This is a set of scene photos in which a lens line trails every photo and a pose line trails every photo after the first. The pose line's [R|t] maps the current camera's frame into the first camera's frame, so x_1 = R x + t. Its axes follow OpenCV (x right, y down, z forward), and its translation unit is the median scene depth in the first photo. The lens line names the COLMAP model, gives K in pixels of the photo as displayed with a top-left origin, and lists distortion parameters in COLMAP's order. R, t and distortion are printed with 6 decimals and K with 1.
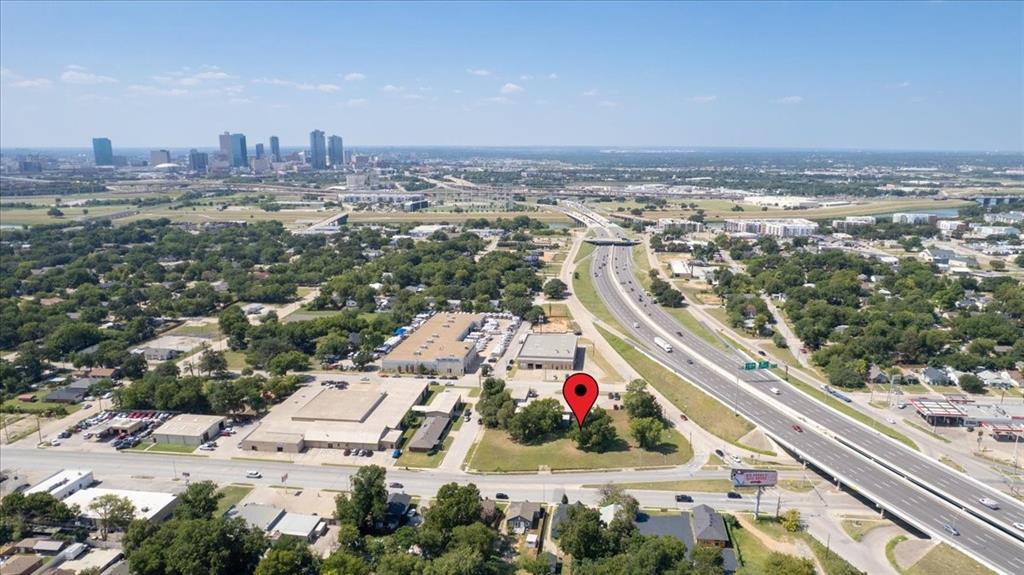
lens RADIAL K [[703.1, 0, 529.5], [0, 703.1, 292.6], [0, 0, 1]] dist [-0.083256, 0.072192]
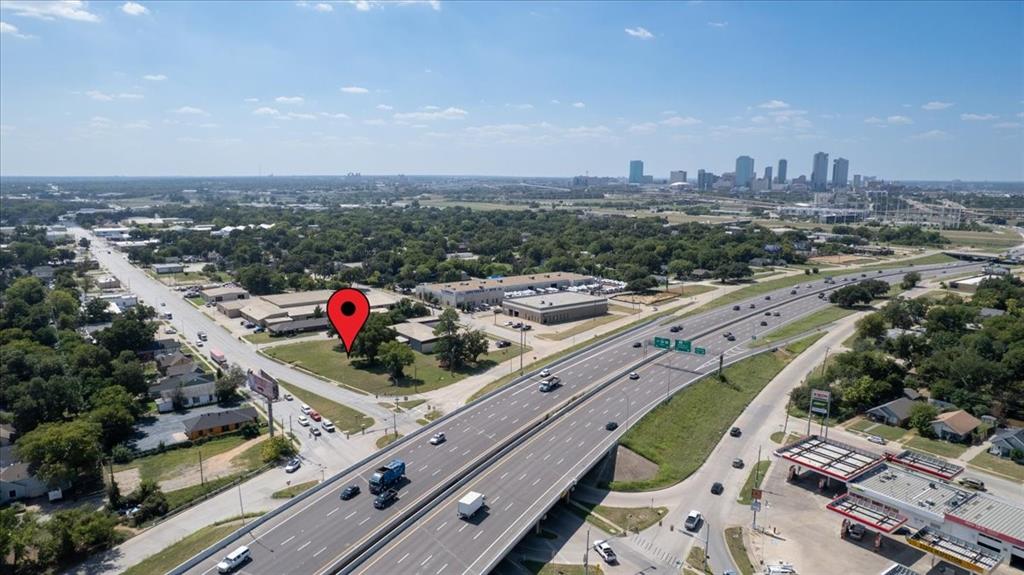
lens RADIAL K [[675.7, 0, 512.0], [0, 675.7, 287.5], [0, 0, 1]] dist [-0.082554, 0.091441]
pose [[0.692230, 0.123205, -0.711083, 0.536955], [-0.159145, 0.987124, 0.016108, 0.050704], [0.703911, 0.102015, 0.702924, 0.330409]]
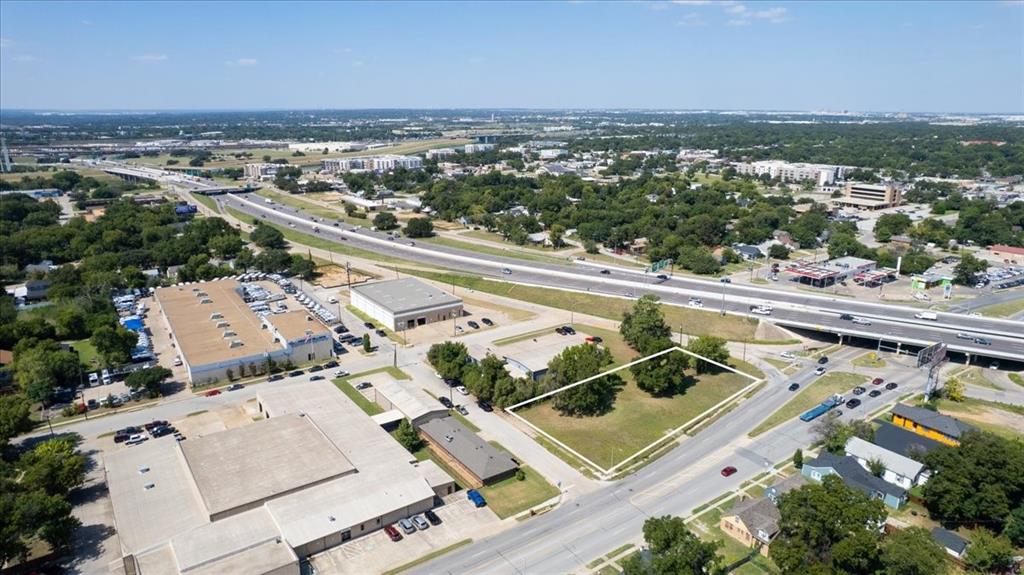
lens RADIAL K [[659.7, 0, 512.0], [0, 659.7, 287.5], [0, 0, 1]] dist [-0.089279, 0.084942]
pose [[0.737766, -0.174470, 0.652120, -0.302103], [0.136686, 0.984623, 0.108790, 0.009423], [-0.661073, 0.008874, 0.750269, 0.376127]]
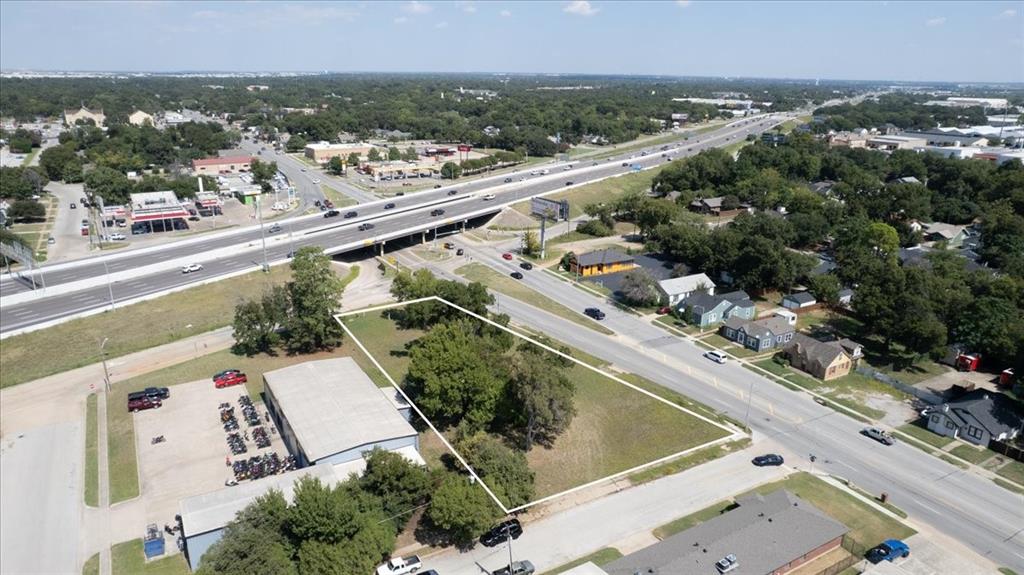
lens RADIAL K [[703.1, 0, 529.5], [0, 703.1, 292.6], [0, 0, 1]] dist [-0.083256, 0.072192]
pose [[-0.619747, -0.240709, 0.746975, -0.181873], [0.160021, 0.893048, 0.420546, -0.009049], [-0.768314, 0.380164, -0.514946, 0.776584]]
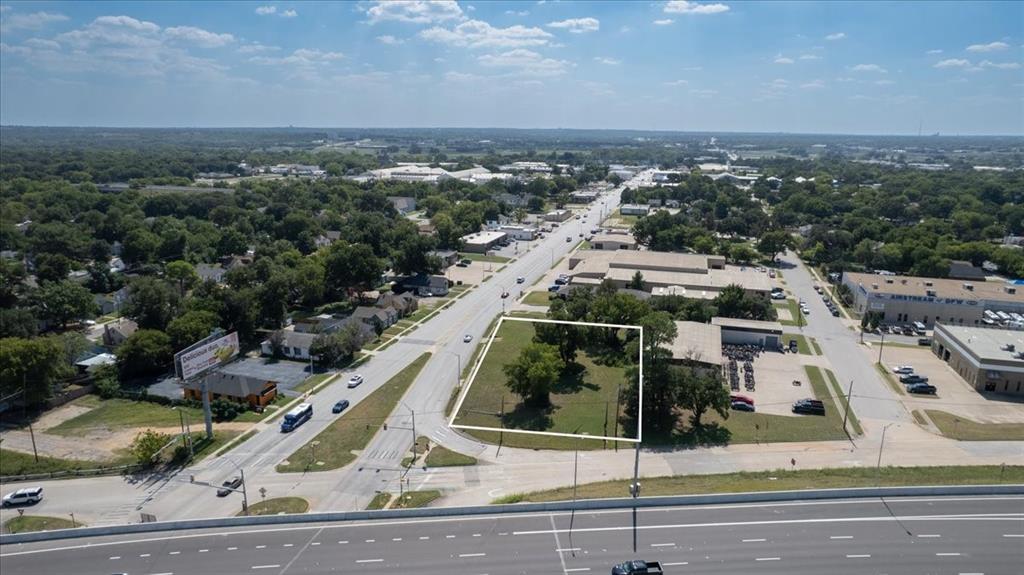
lens RADIAL K [[659.7, 0, 512.0], [0, 659.7, 287.5], [0, 0, 1]] dist [-0.089279, 0.084942]
pose [[-0.155259, 0.233780, -0.959813, 0.392587], [-0.221976, 0.938493, 0.264494, 0.012349], [0.962612, 0.254120, -0.093816, 0.649608]]
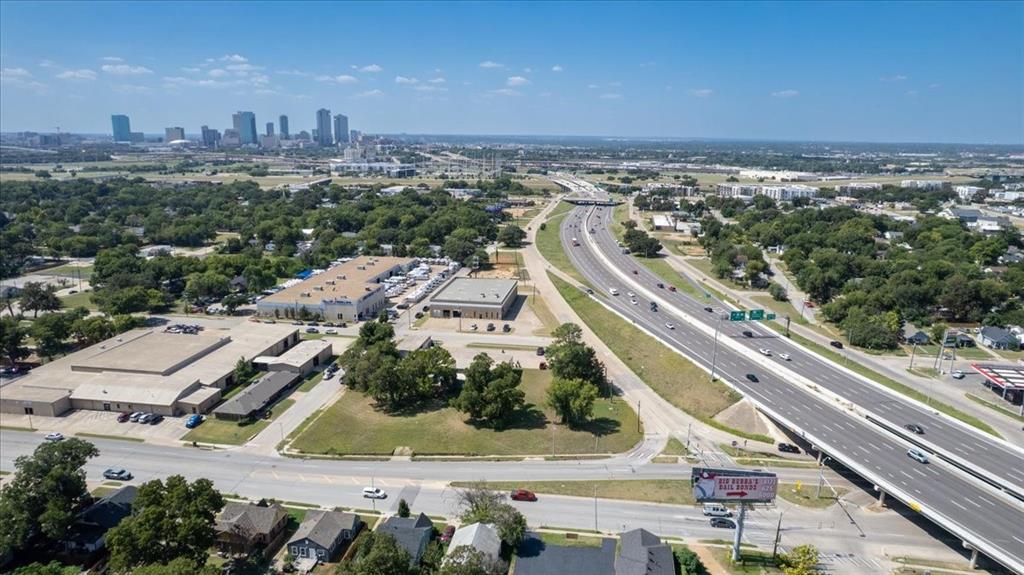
lens RADIAL K [[659.7, 0, 512.0], [0, 659.7, 287.5], [0, 0, 1]] dist [-0.089279, 0.084942]
pose [[0.999158, 0.020259, -0.035680, 0.084302], [-0.019661, 0.999662, 0.017032, 0.054497], [0.036013, -0.016316, 0.999218, 0.249628]]
